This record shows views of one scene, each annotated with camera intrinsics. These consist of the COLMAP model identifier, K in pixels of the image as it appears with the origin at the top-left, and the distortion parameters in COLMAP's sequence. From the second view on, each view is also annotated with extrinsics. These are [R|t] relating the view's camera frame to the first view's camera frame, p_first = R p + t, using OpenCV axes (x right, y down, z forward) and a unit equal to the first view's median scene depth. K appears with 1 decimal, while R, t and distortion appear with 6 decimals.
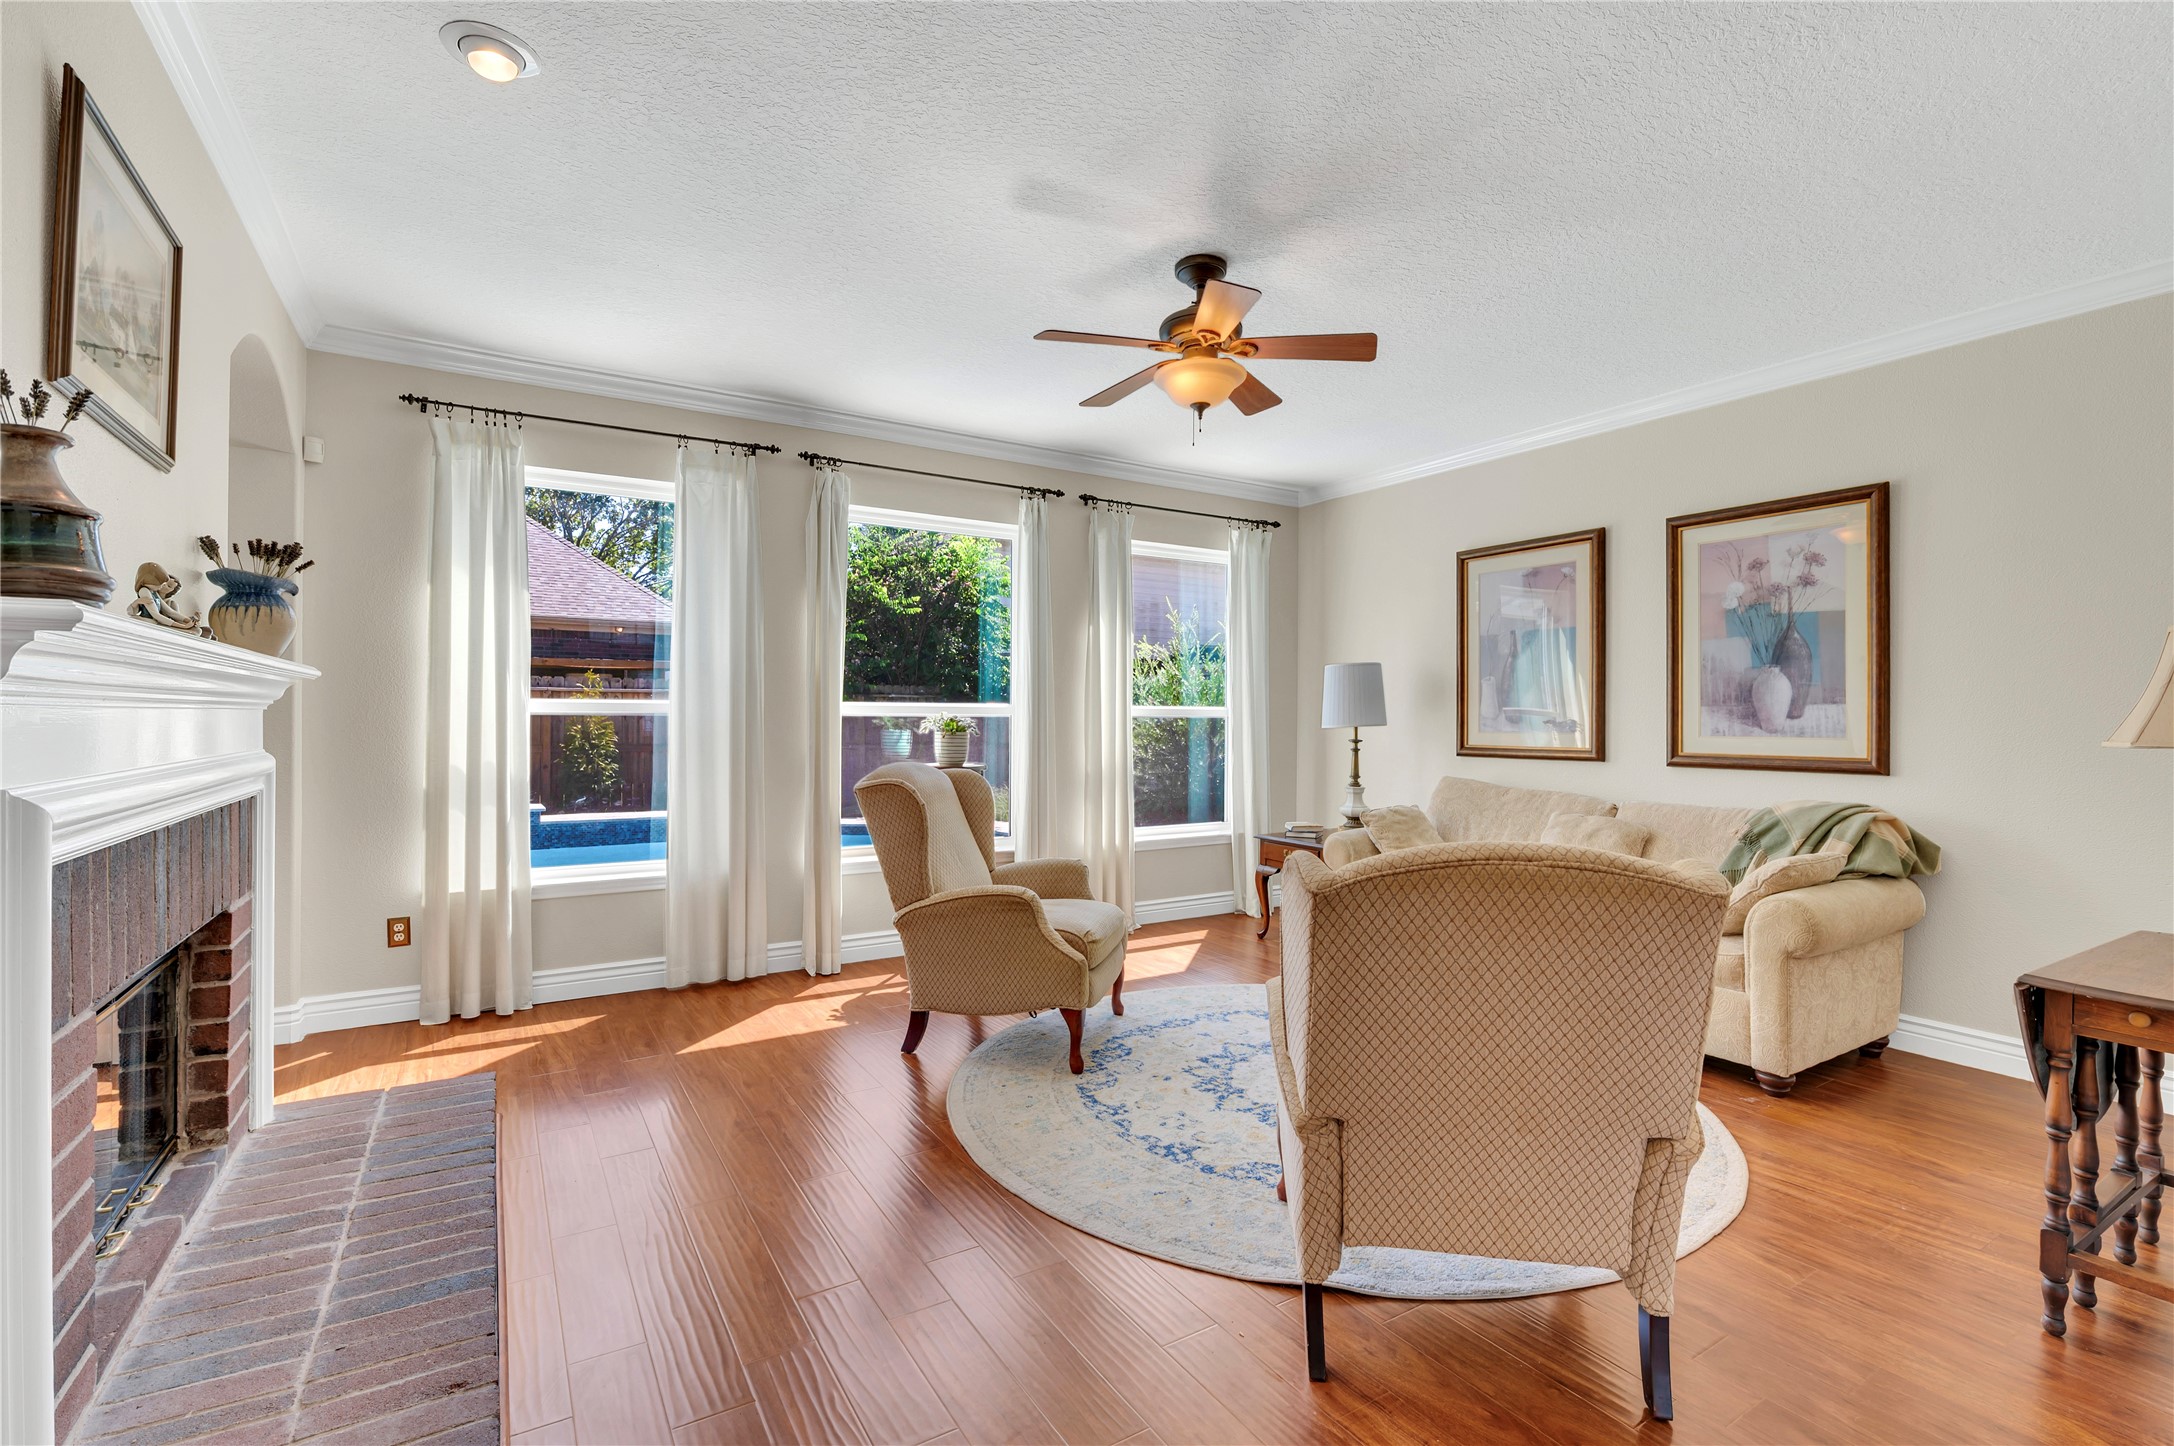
lens RADIAL K [[968.0, 0, 1097.4], [0, 968.0, 717.4], [0, 0, 1]] dist [-0.004431, -0.000149]
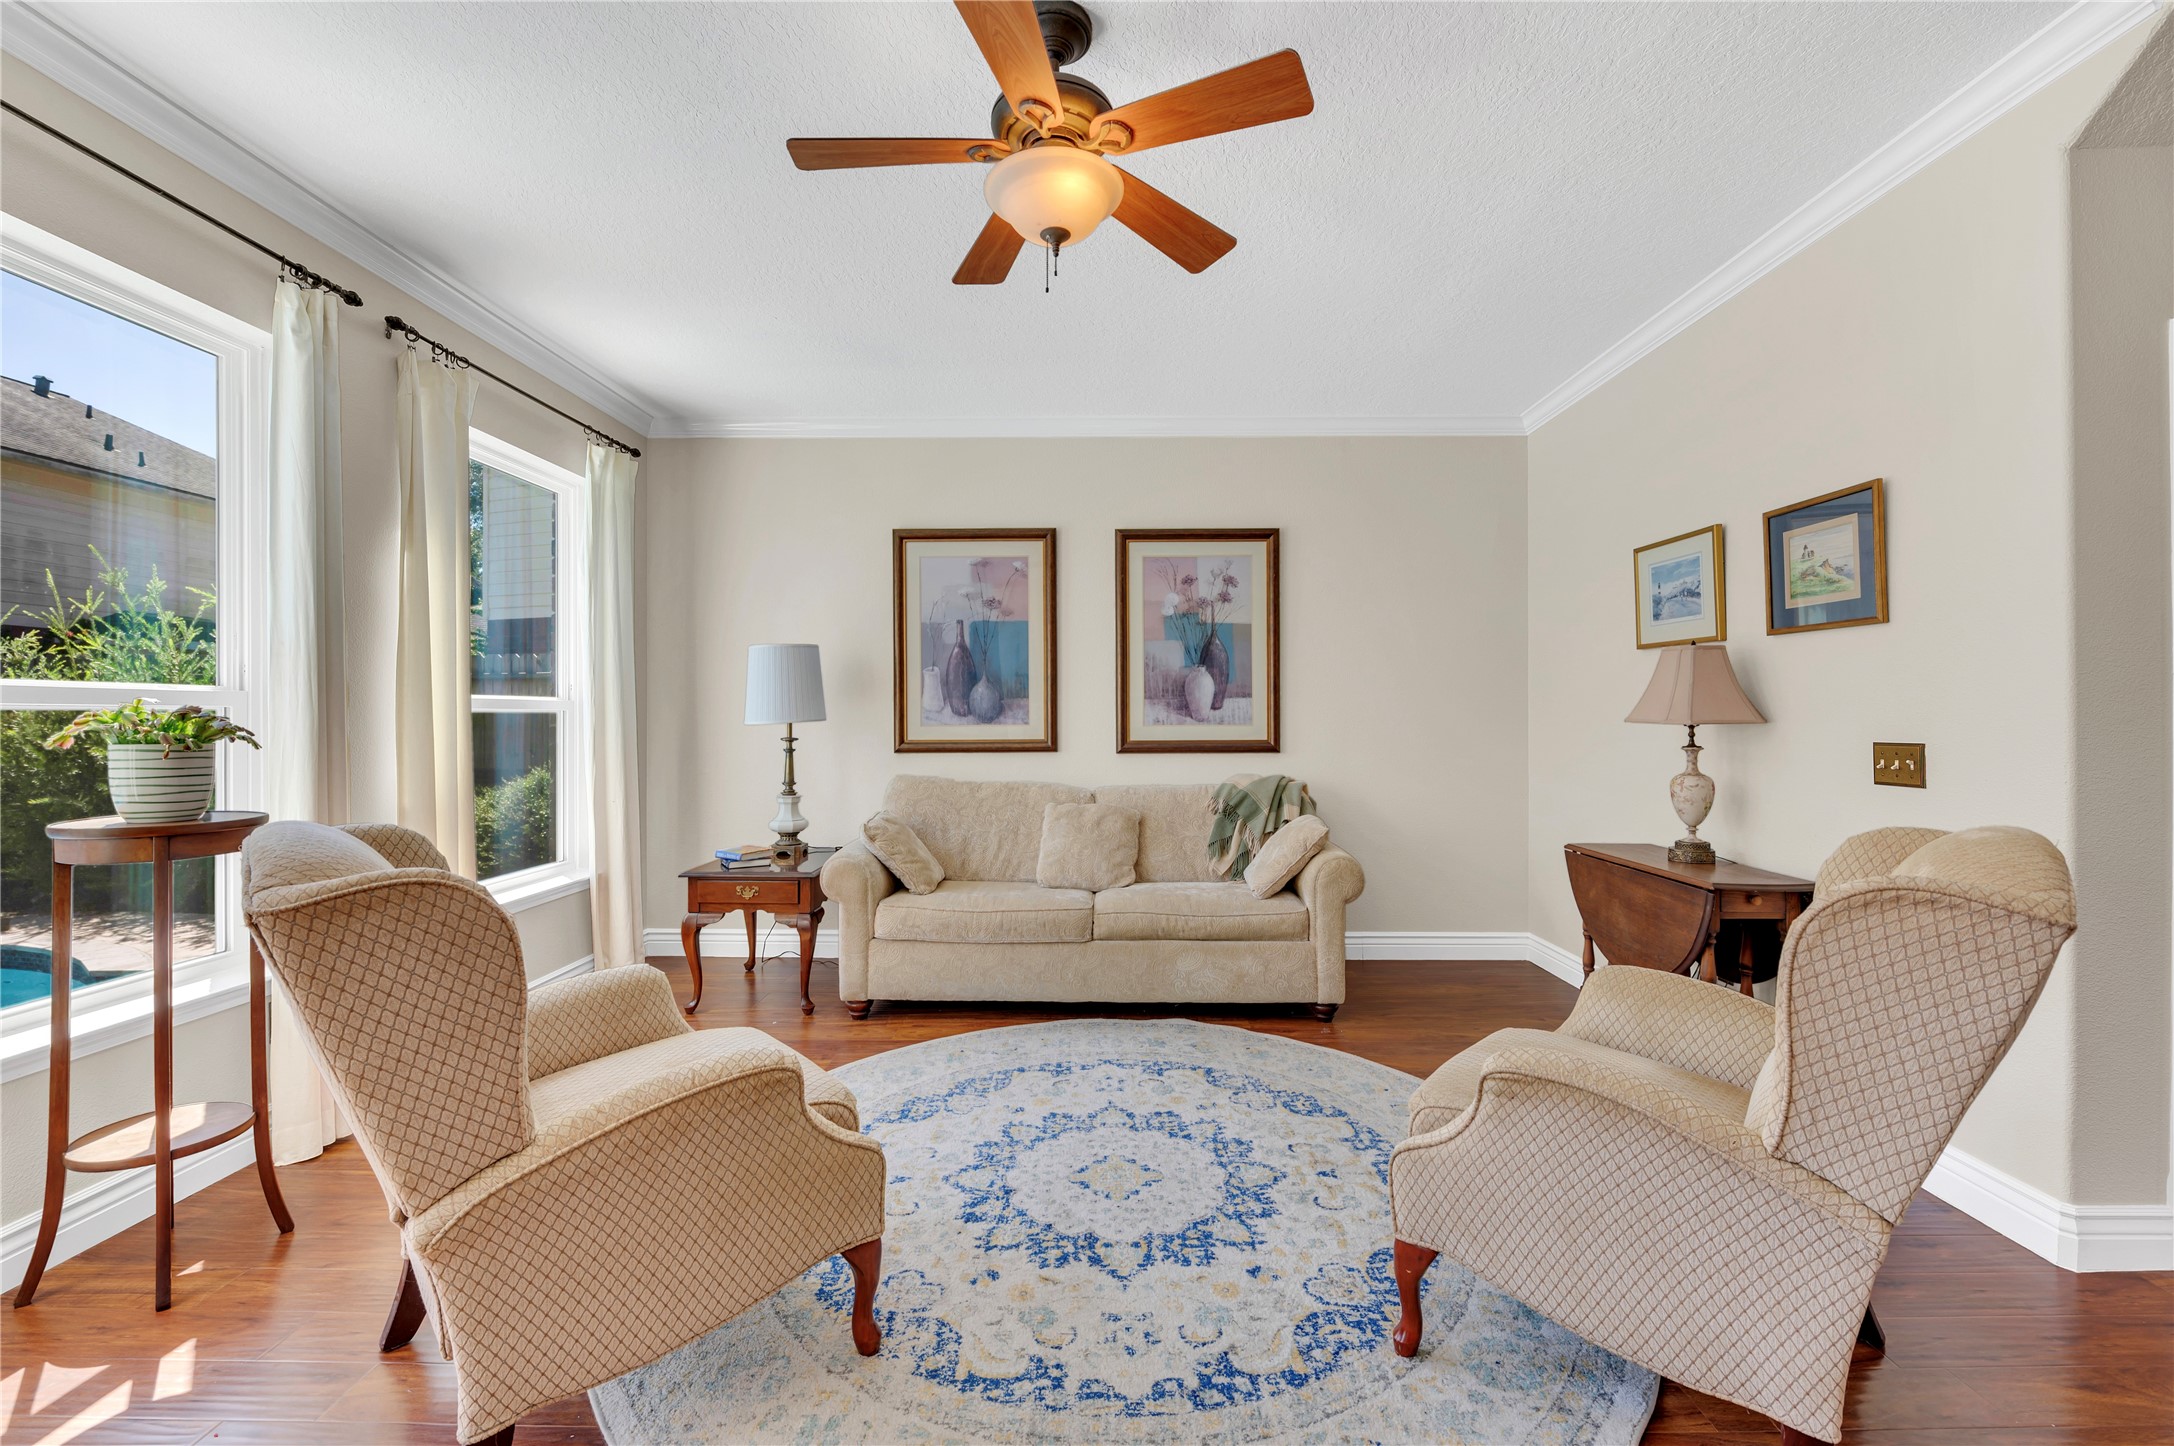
lens RADIAL K [[892.4, 0, 1084.7], [0, 892.4, 715.3], [0, 0, 1]] dist [-0.007836, -0.000282]
pose [[0.540556, -0.005740, 0.841288, -0.321909], [0.005829, 0.999978, 0.003077, 0.004064], [-0.841288, 0.003241, 0.540578, 0.530829]]
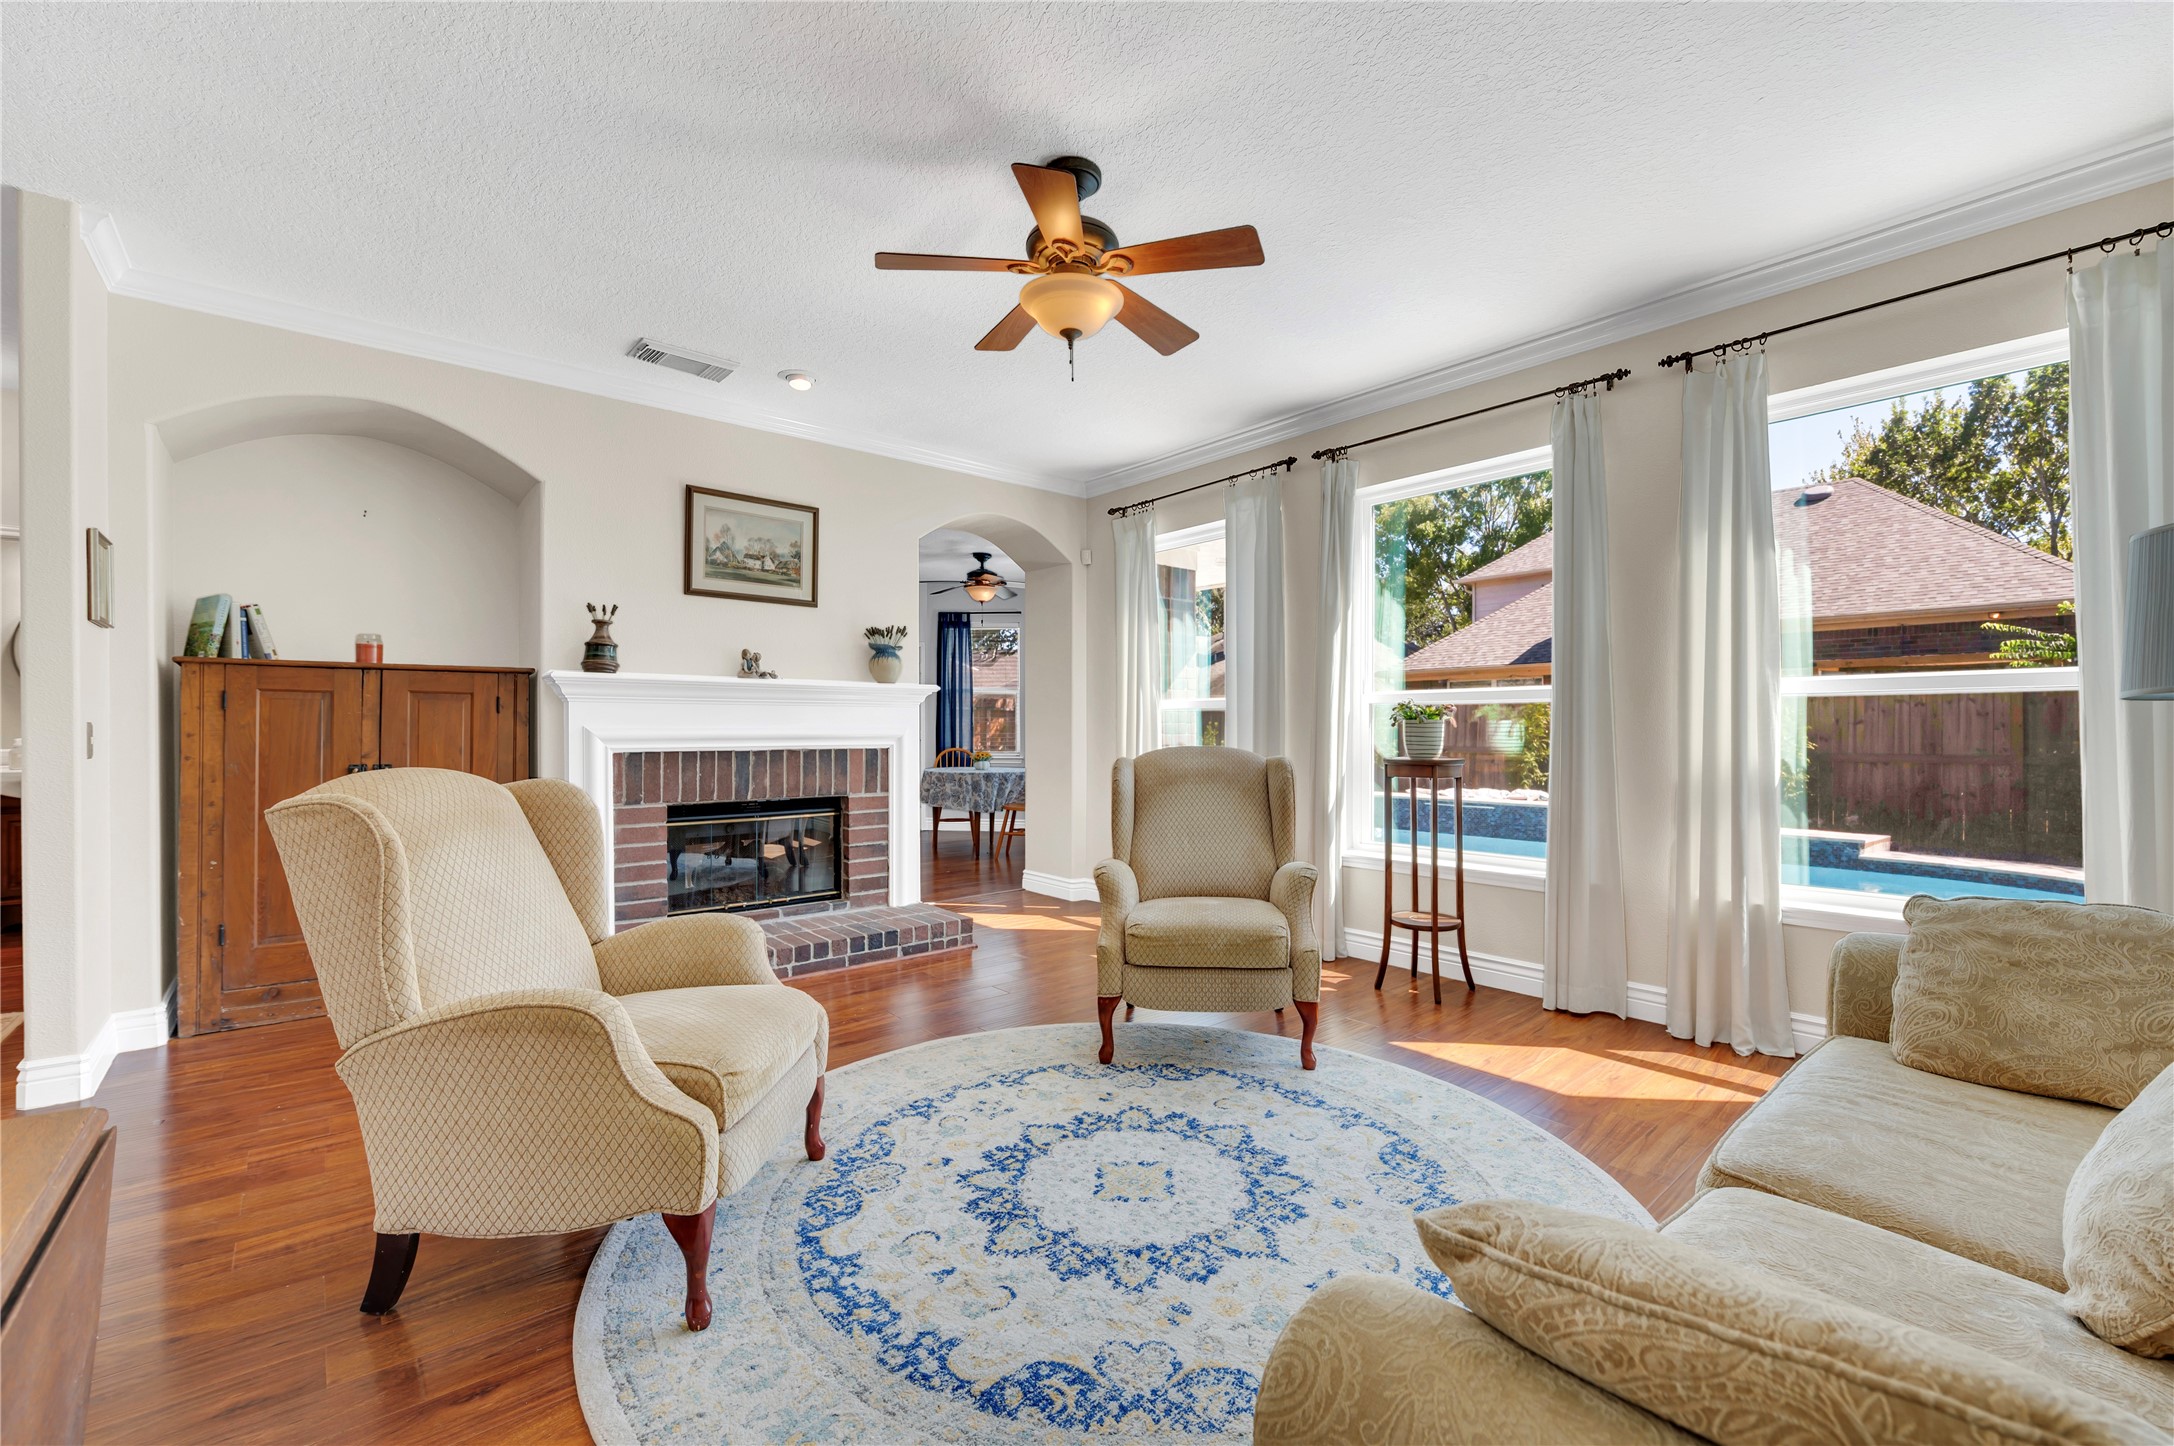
lens RADIAL K [[923.8, 0, 1080.3], [0, 923.8, 727.5], [0, 0, 1]] dist [-0.000572, 0.000175]
pose [[0.141774, -0.008701, -0.989861, 0.758533], [0.000946, 0.999962, -0.008655, 0.035210], [0.989899, 0.000291, 0.141776, 0.720285]]
